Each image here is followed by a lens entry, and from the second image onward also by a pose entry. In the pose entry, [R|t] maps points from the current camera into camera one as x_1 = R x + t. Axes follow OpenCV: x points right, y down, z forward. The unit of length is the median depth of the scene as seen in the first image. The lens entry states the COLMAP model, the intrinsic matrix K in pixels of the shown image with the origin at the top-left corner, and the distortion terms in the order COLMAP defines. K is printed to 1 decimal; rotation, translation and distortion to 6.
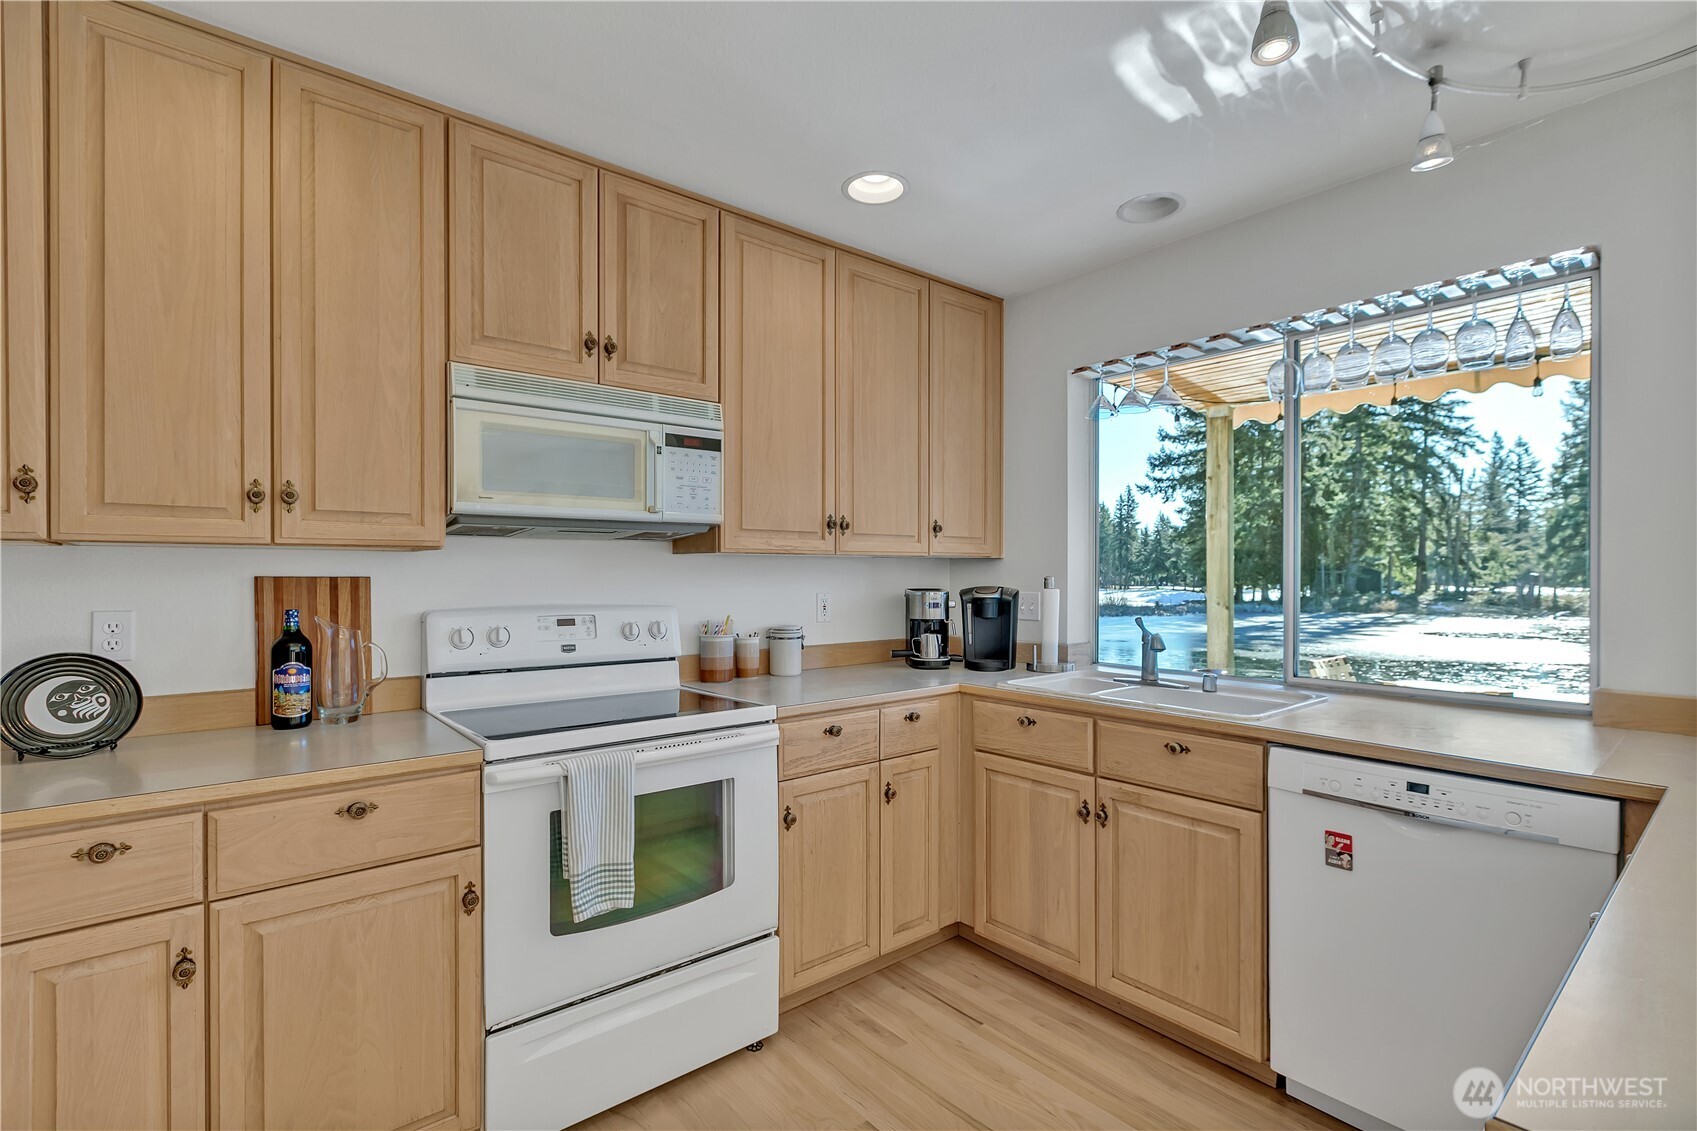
lens RADIAL K [[769.5, 0, 855.3], [0, 769.5, 576.1], [0, 0, 1]] dist [-0.004738, -0.000660]
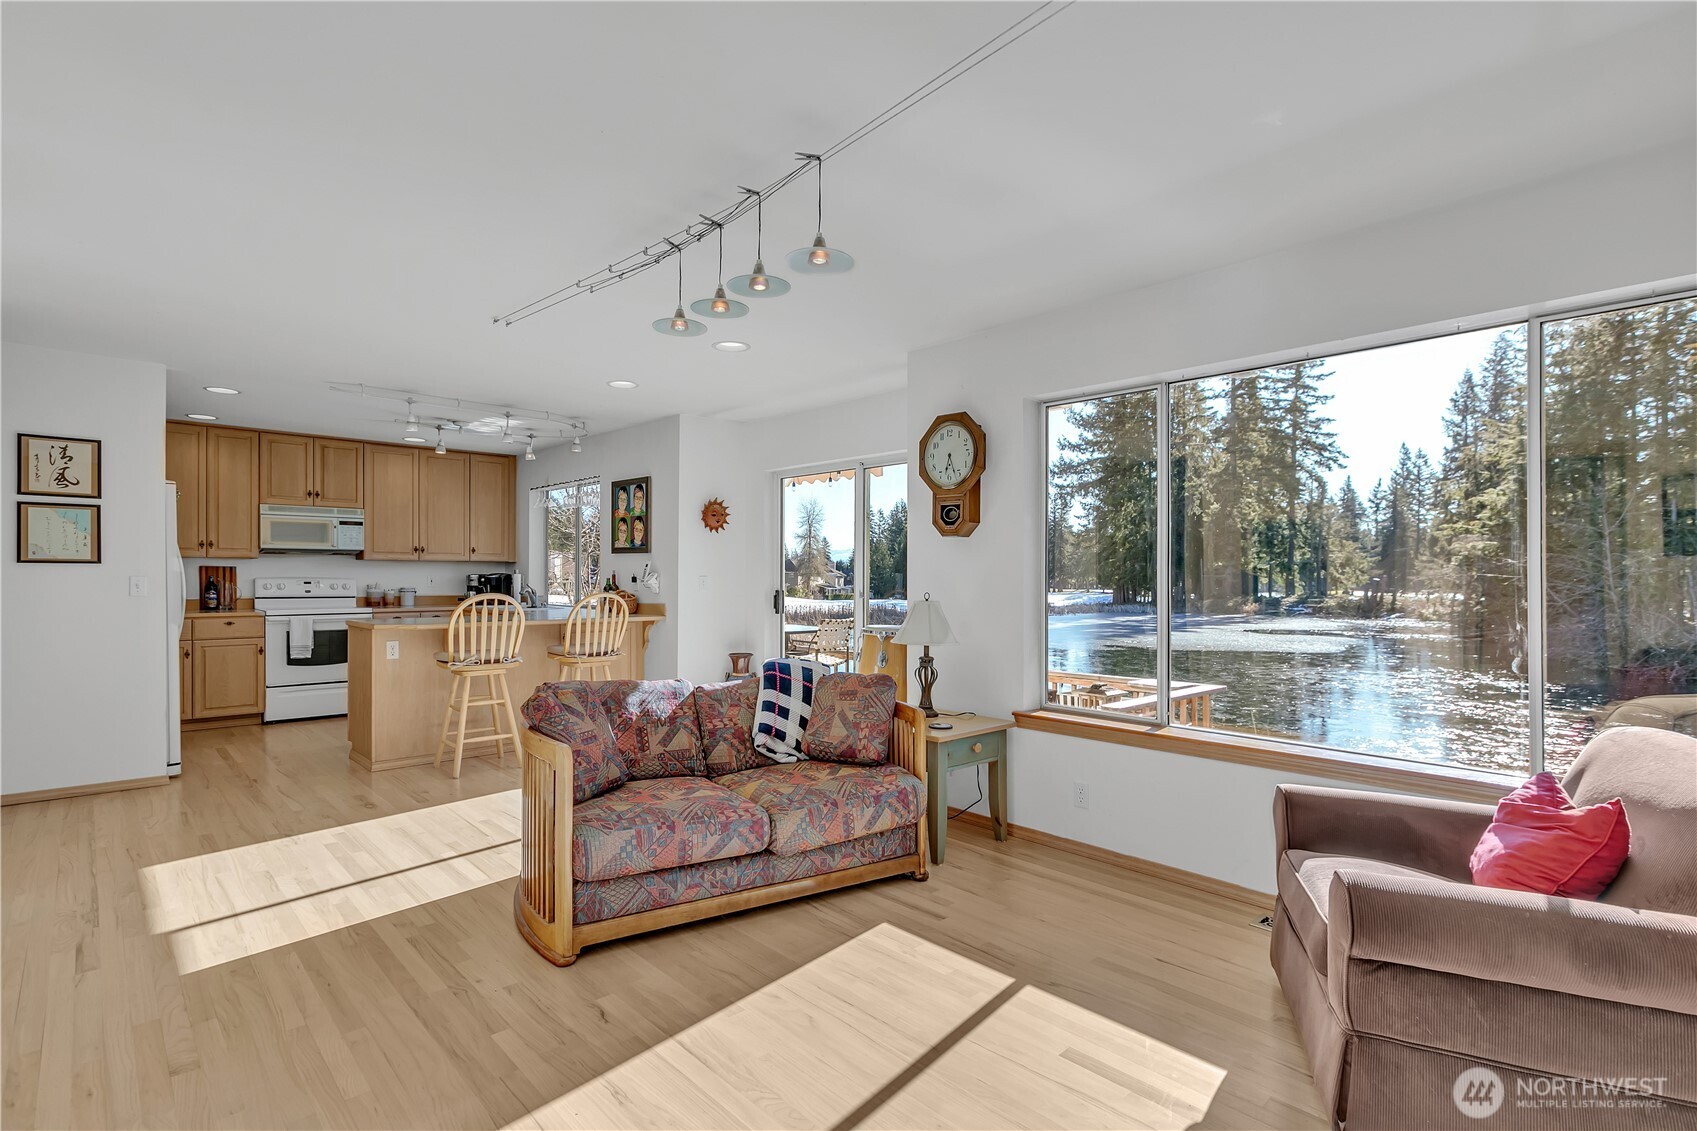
lens RADIAL K [[787.4, 0, 845.3], [0, 787.4, 580.7], [0, 0, 1]] dist [-0.000151, 0.000455]
pose [[0.997934, 0.008171, 0.063723, 1.495253], [-0.008468, 0.999955, 0.004390, 0.021438], [-0.063684, -0.004920, 0.997958, -2.154445]]
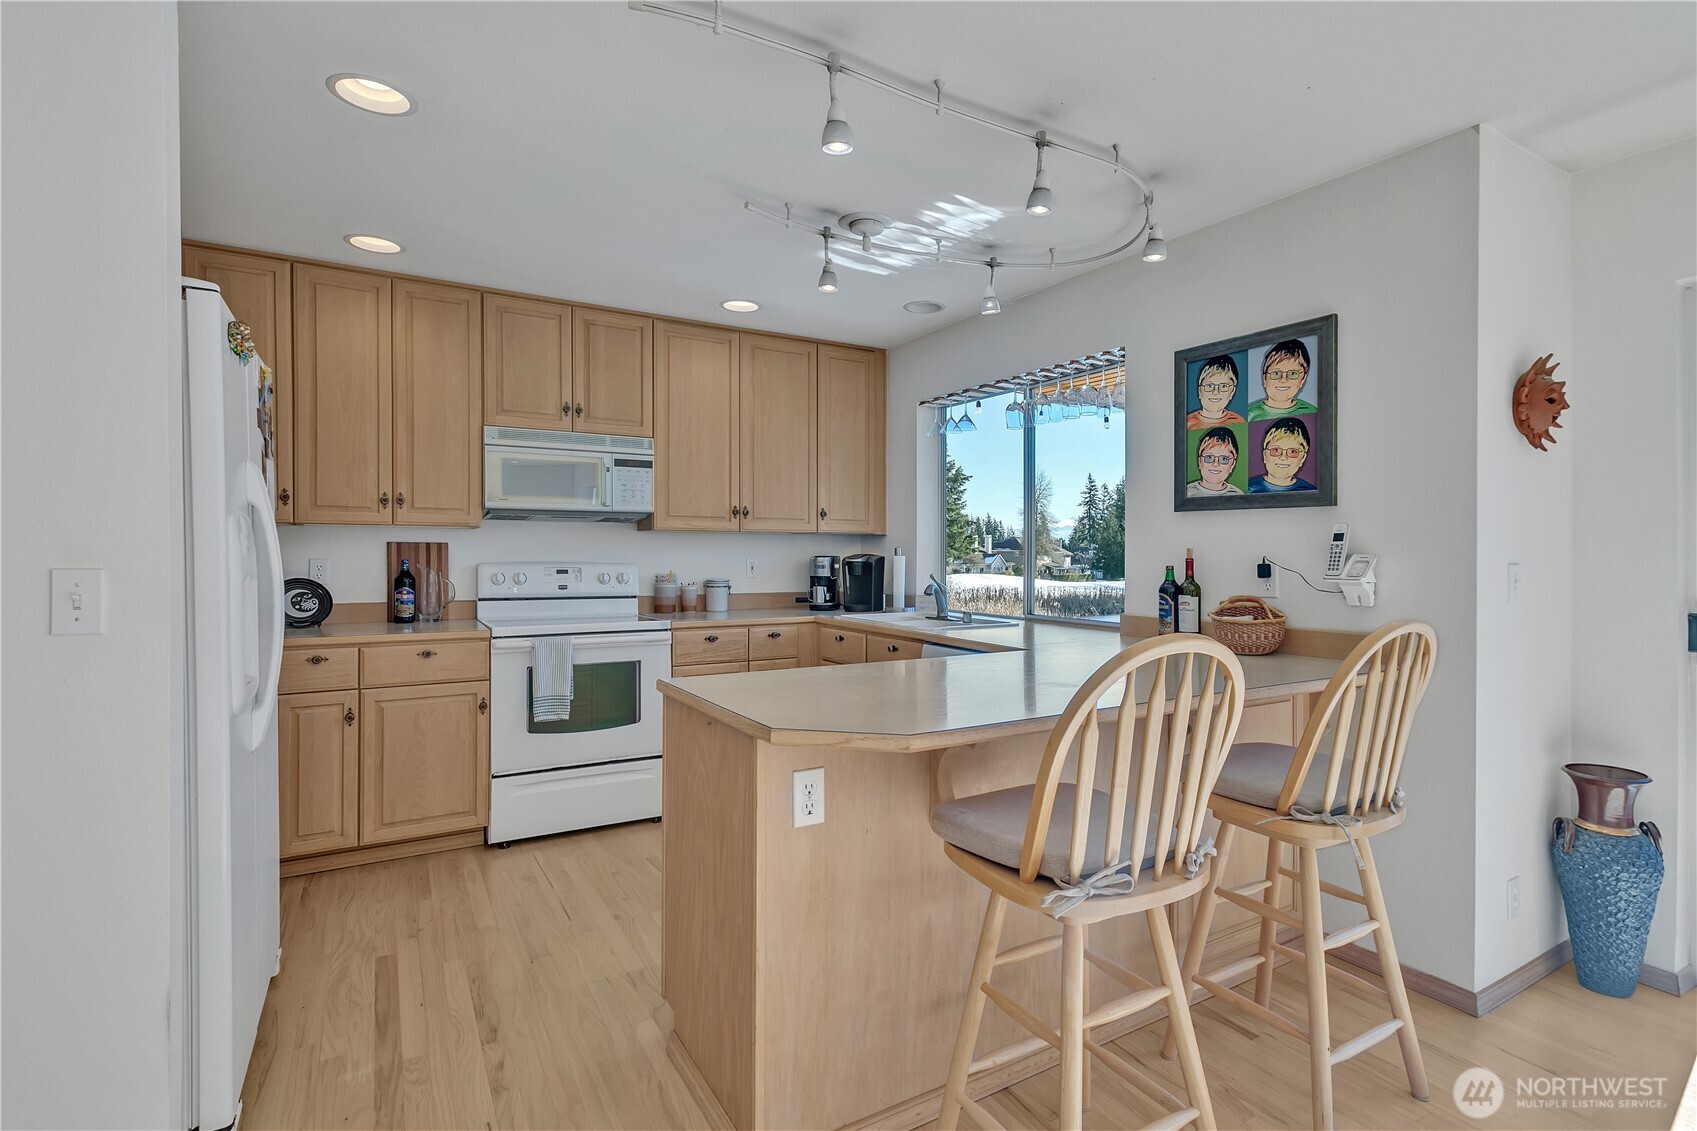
lens RADIAL K [[812.4, 0, 905.6], [0, 812.4, 562.0], [0, 0, 1]] dist [-0.002146, 0.000312]
pose [[0.991642, 0.009750, -0.128655, 0.585572], [-0.008616, 0.999919, 0.009372, 0.016403], [0.128736, -0.008185, 0.991645, -0.645041]]
